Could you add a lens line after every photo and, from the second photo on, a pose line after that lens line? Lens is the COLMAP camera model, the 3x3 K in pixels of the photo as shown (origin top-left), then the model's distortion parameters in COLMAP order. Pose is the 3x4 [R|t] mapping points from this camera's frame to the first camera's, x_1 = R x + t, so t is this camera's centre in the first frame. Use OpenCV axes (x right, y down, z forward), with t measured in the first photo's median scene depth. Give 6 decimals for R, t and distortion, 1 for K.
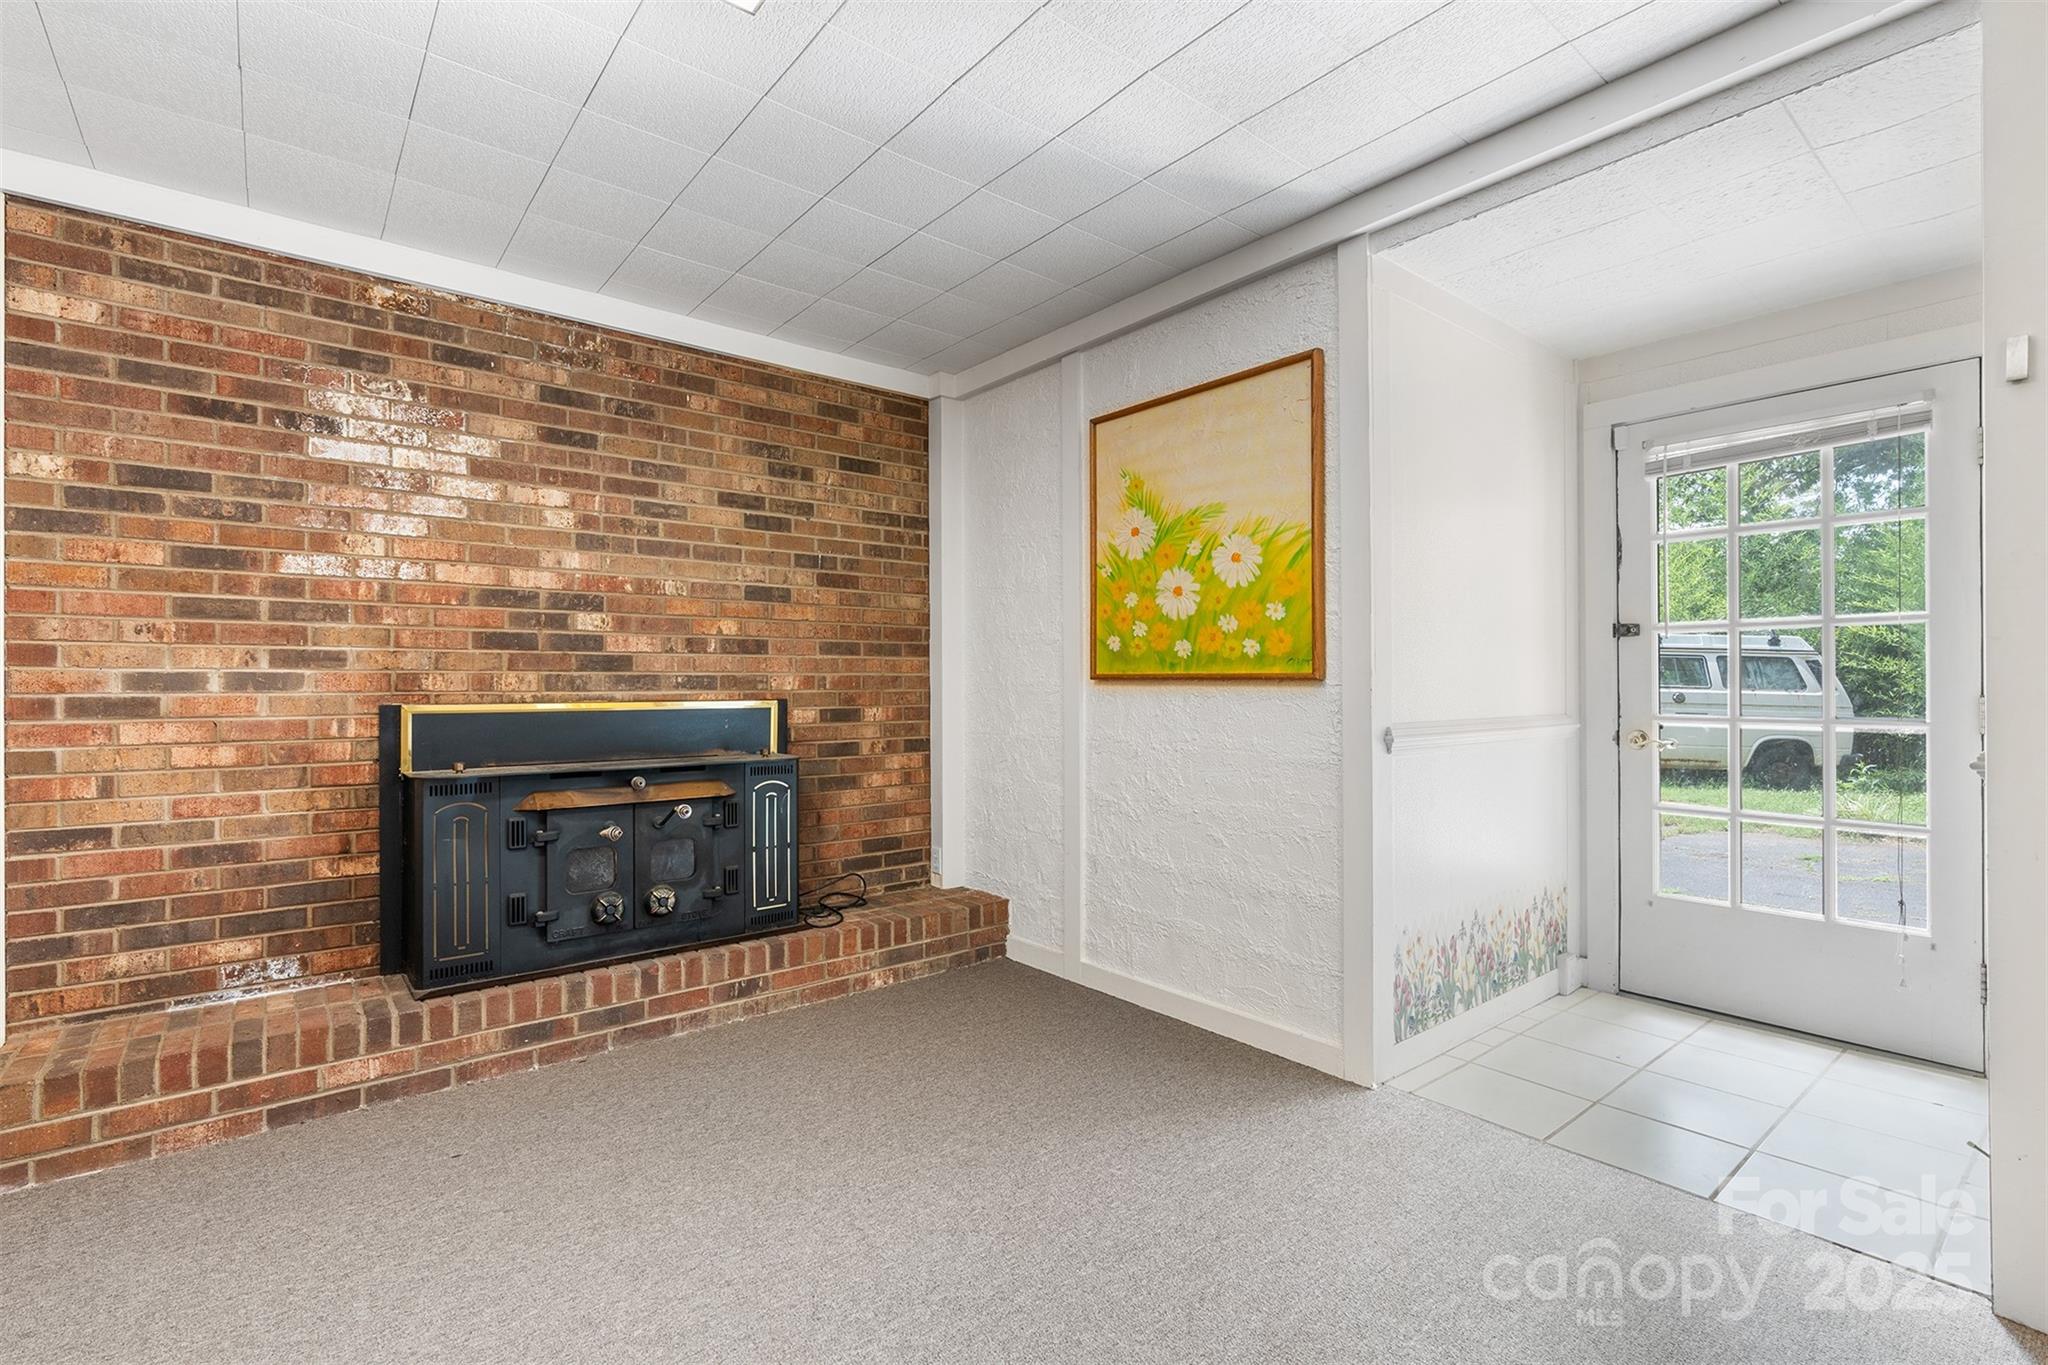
lens RADIAL K [[933.6, 0, 1020.2], [0, 933.6, 685.2], [0, 0, 1]] dist [0.001287, 0.000892]
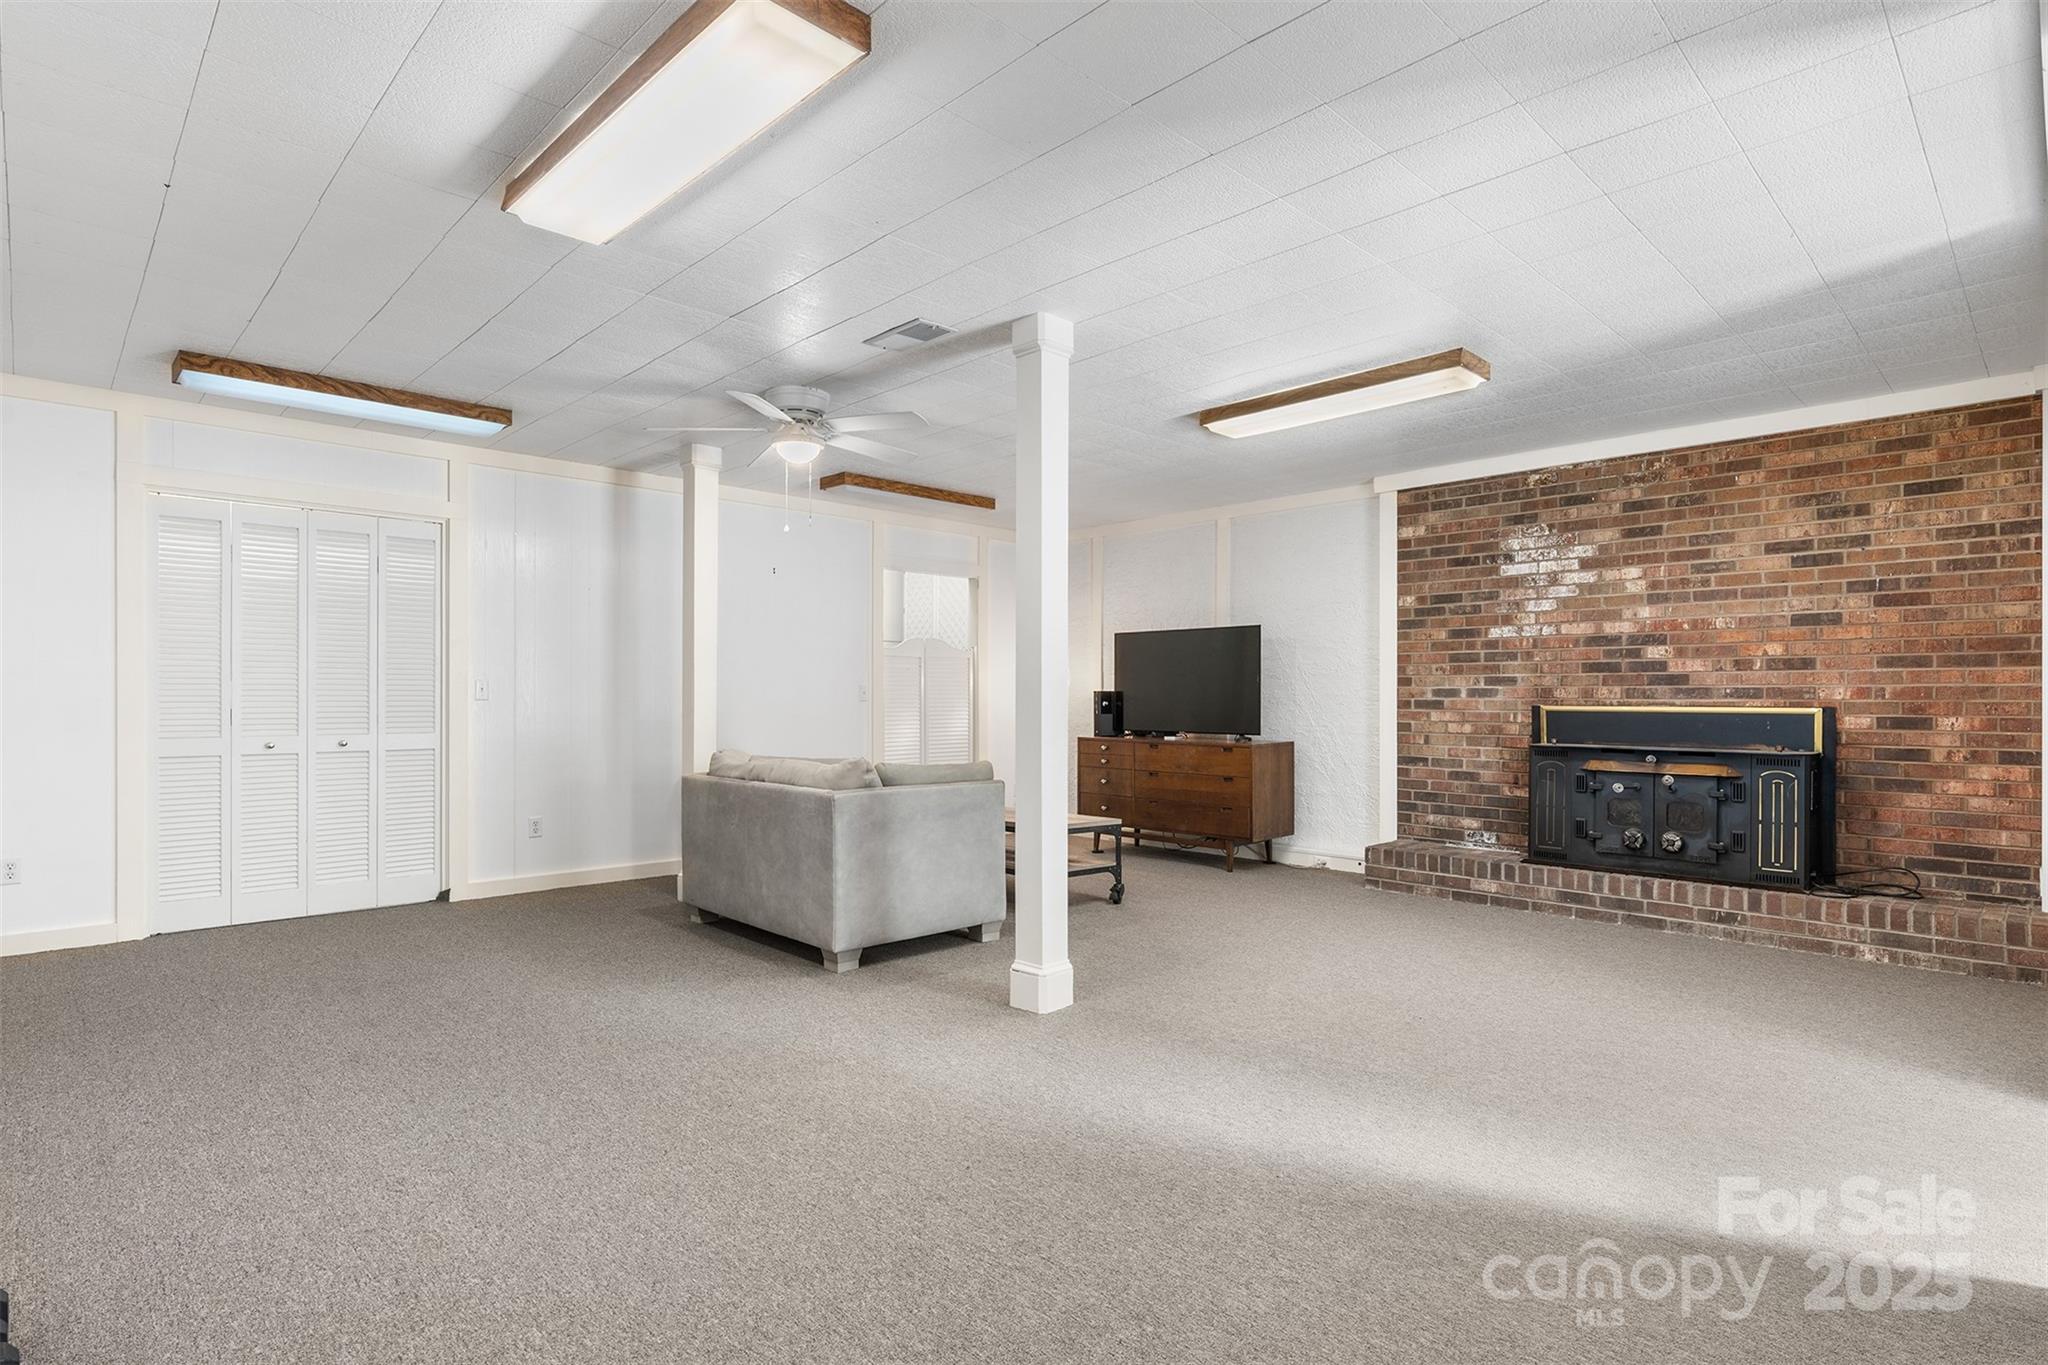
lens RADIAL K [[1038.3, 0, 1021.5], [0, 1038.3, 689.5], [0, 0, 1]] dist [-0.002404, -0.000499]
pose [[0.096770, -0.001276, -0.995306, 1.159355], [0.000238, 0.999999, -0.001259, -0.007253], [0.995307, -0.000115, 0.096770, -0.174910]]
